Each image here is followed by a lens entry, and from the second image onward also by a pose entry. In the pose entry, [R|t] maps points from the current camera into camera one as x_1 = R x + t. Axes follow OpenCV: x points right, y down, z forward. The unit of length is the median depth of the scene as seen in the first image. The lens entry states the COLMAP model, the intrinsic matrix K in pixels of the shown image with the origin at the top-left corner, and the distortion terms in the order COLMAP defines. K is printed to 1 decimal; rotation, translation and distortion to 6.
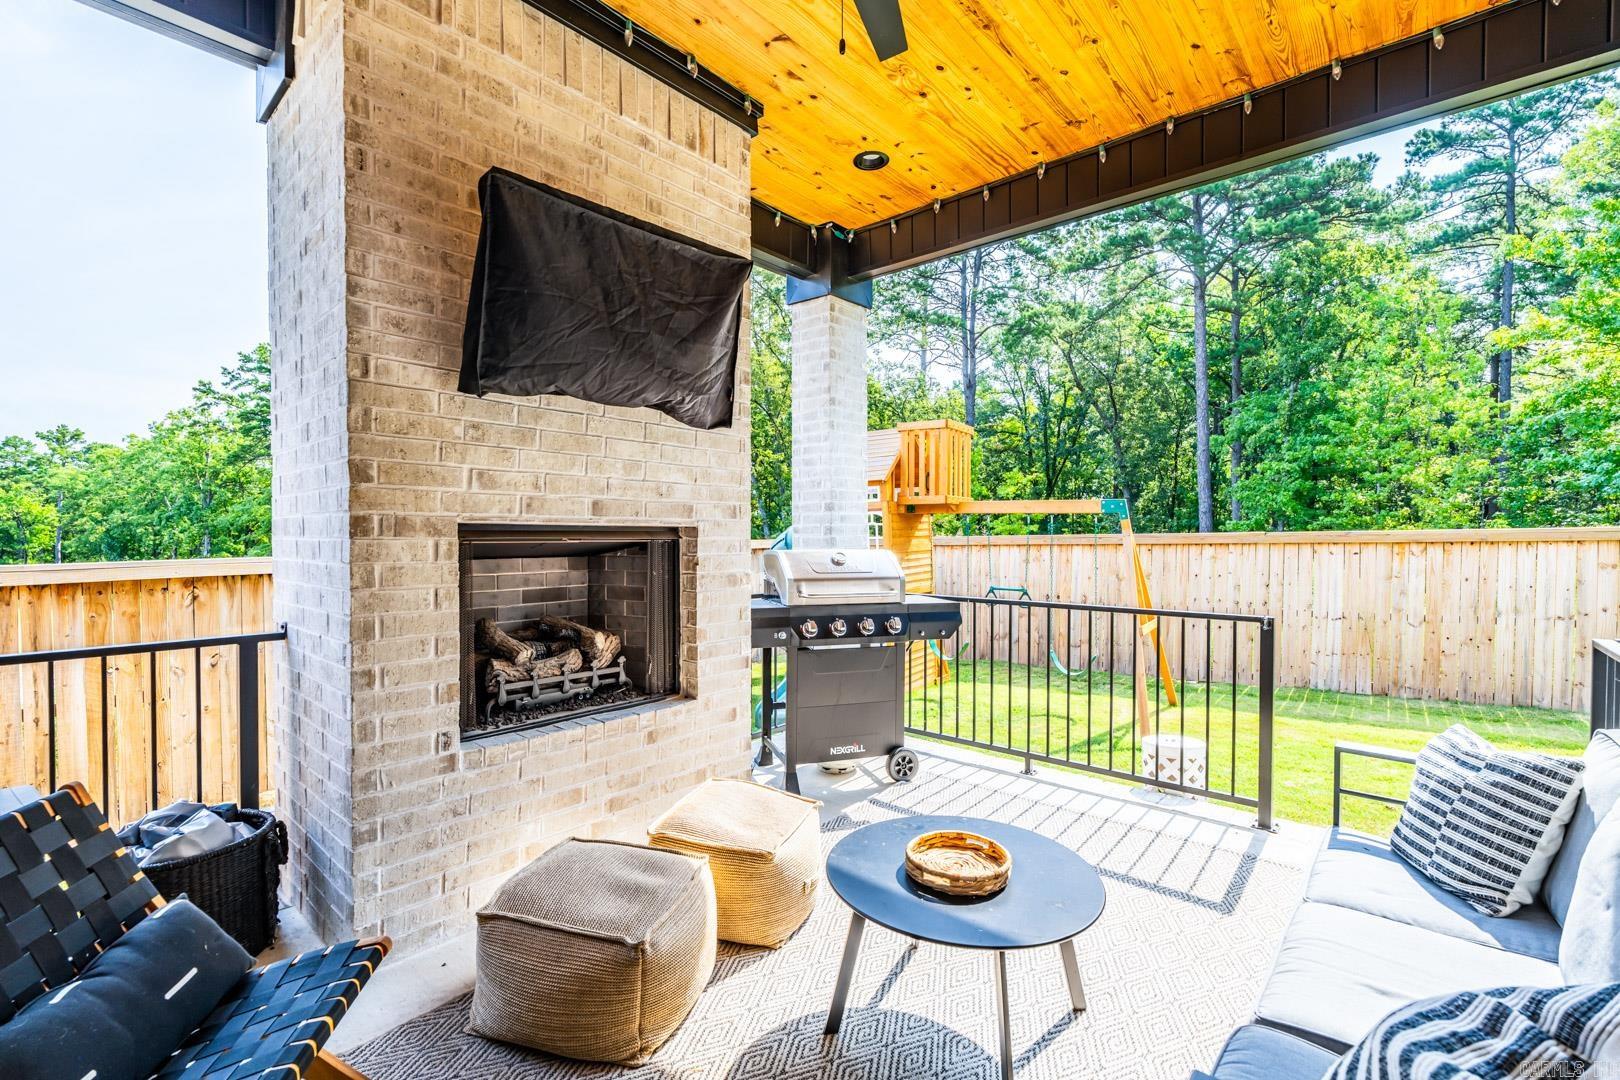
lens RADIAL K [[711.2, 0, 807.2], [0, 711.2, 539.2], [0, 0, 1]] dist [-0.005555, -0.000092]
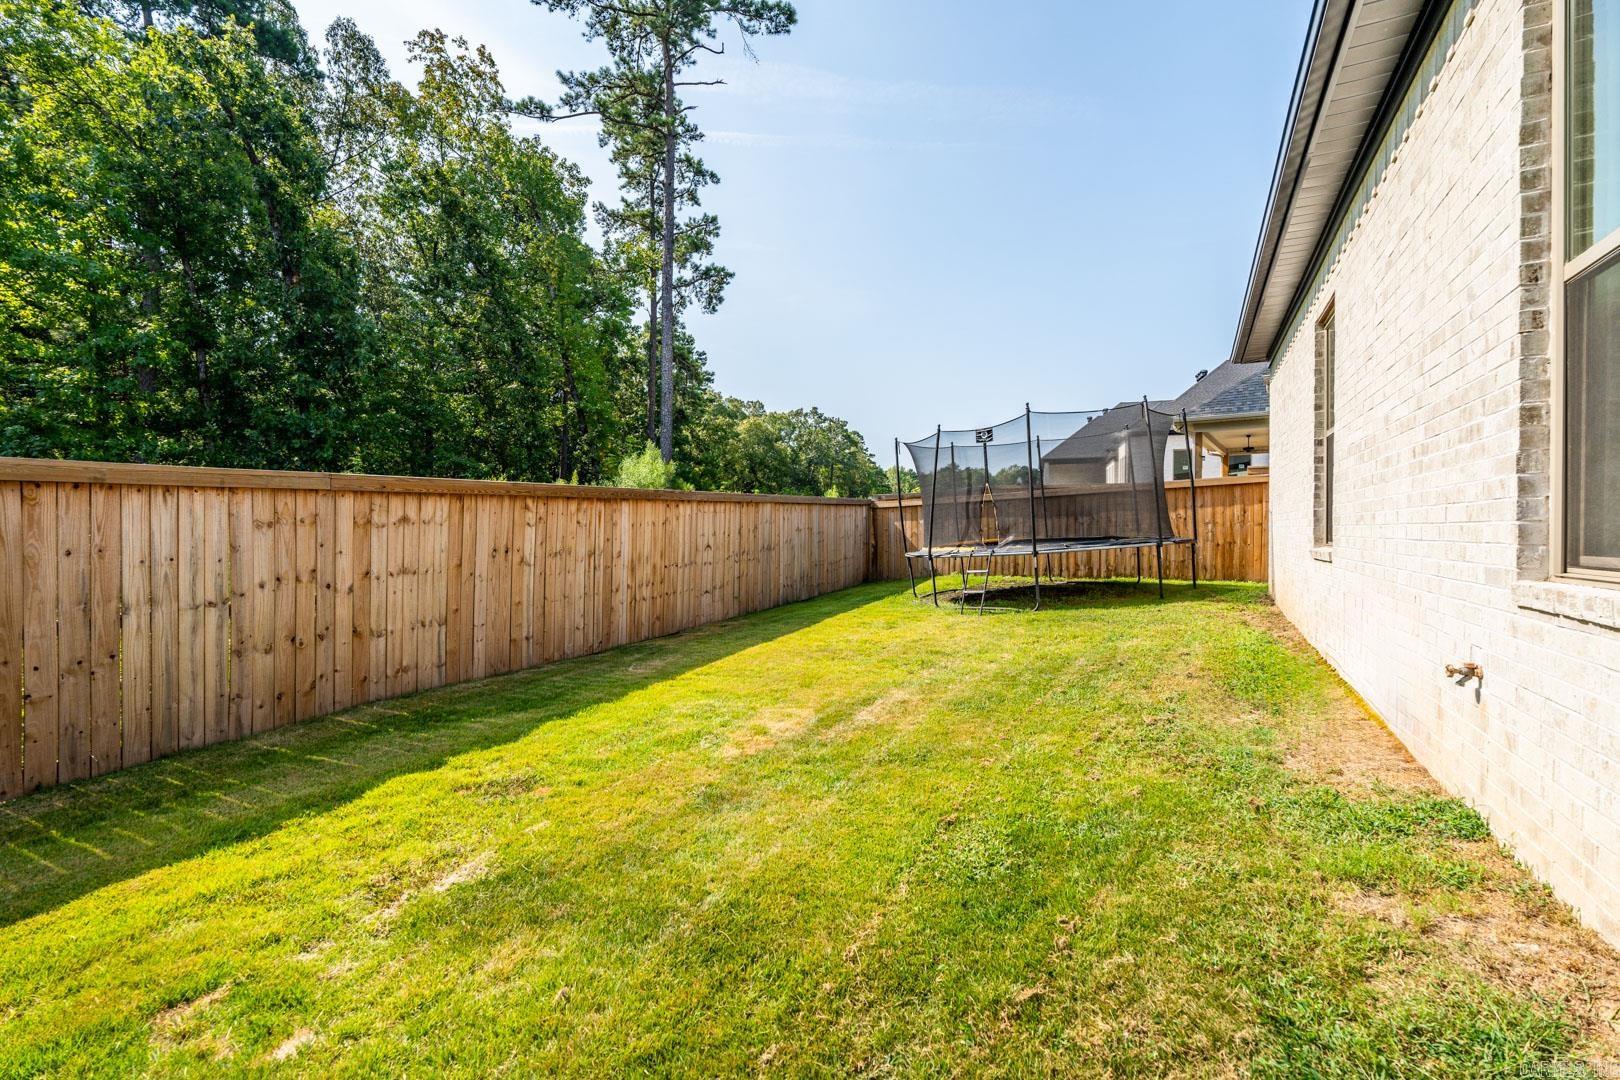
lens RADIAL K [[711.2, 0, 807.2], [0, 711.2, 539.2], [0, 0, 1]] dist [-0.005555, -0.000092]
pose [[-0.217777, -0.012608, 0.975917, 0.071756], [0.013101, 0.999789, 0.015840, 0.011273], [-0.975911, 0.016235, -0.217566, 0.142544]]
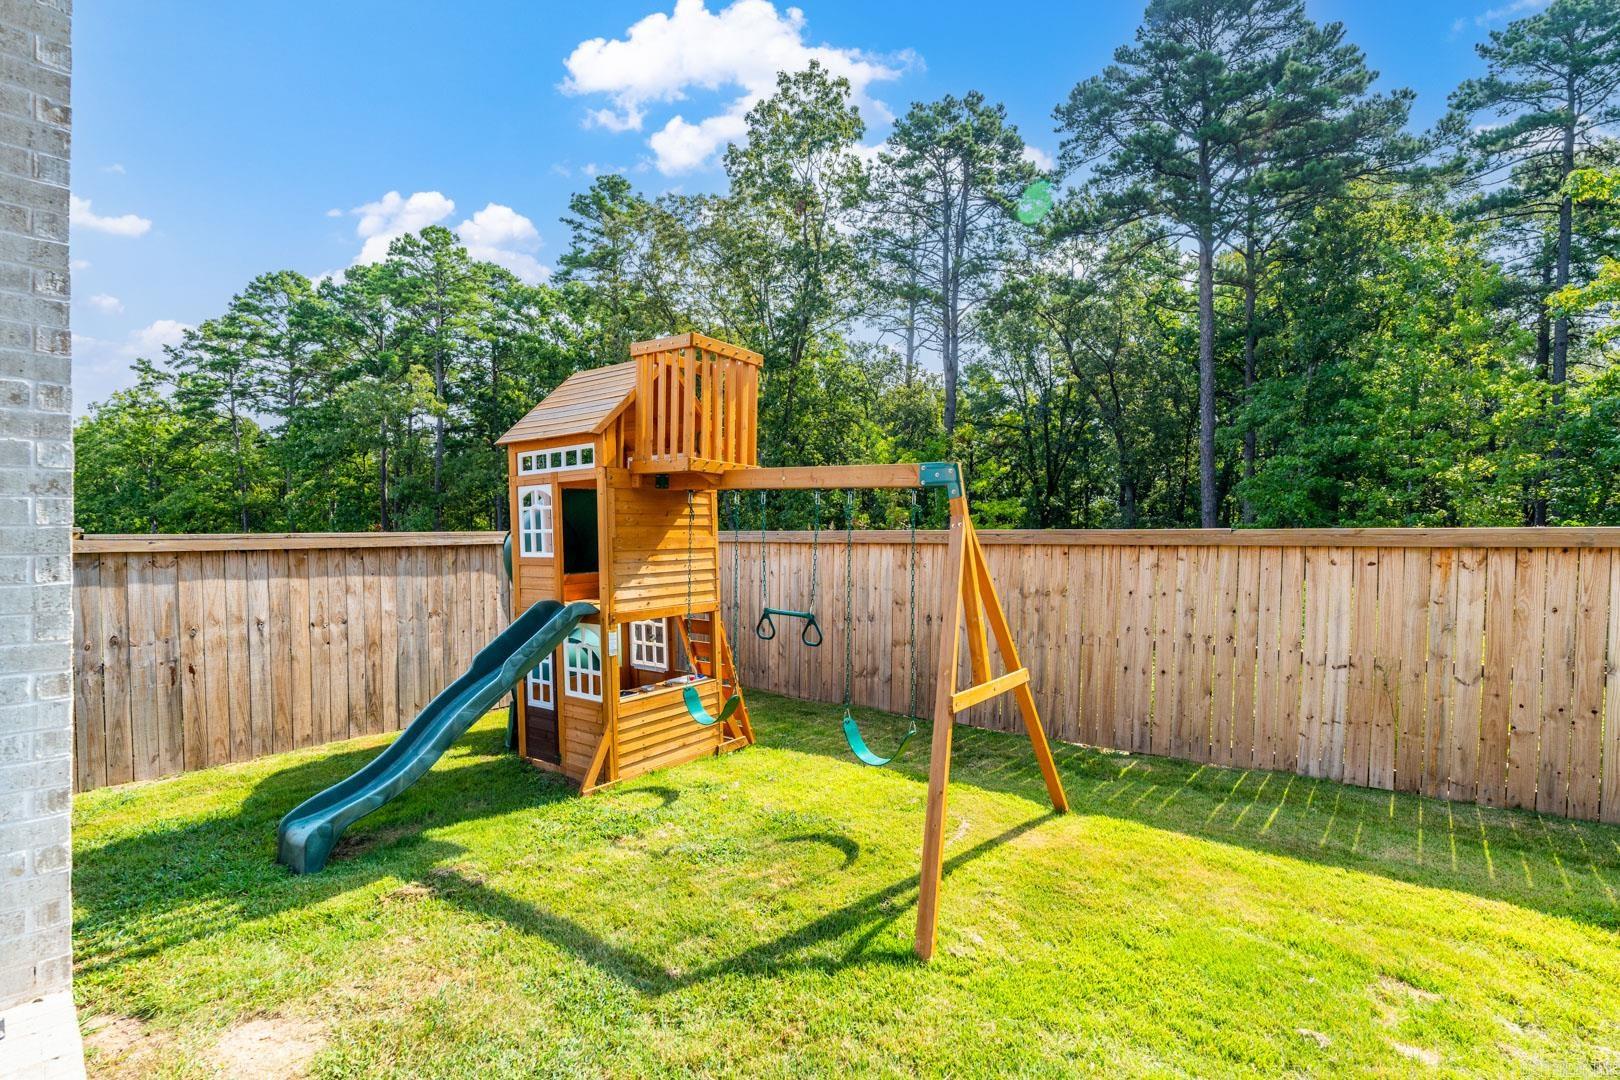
lens RADIAL K [[729.4, 0, 808.5], [0, 729.4, 538.5], [0, 0, 1]] dist [-0.003735, 0.000391]
pose [[0.999822, 0.015278, -0.011102, 0.075979], [-0.015280, 0.999883, -0.000111, 0.001410], [0.011099, 0.000281, 0.999938, 0.094169]]
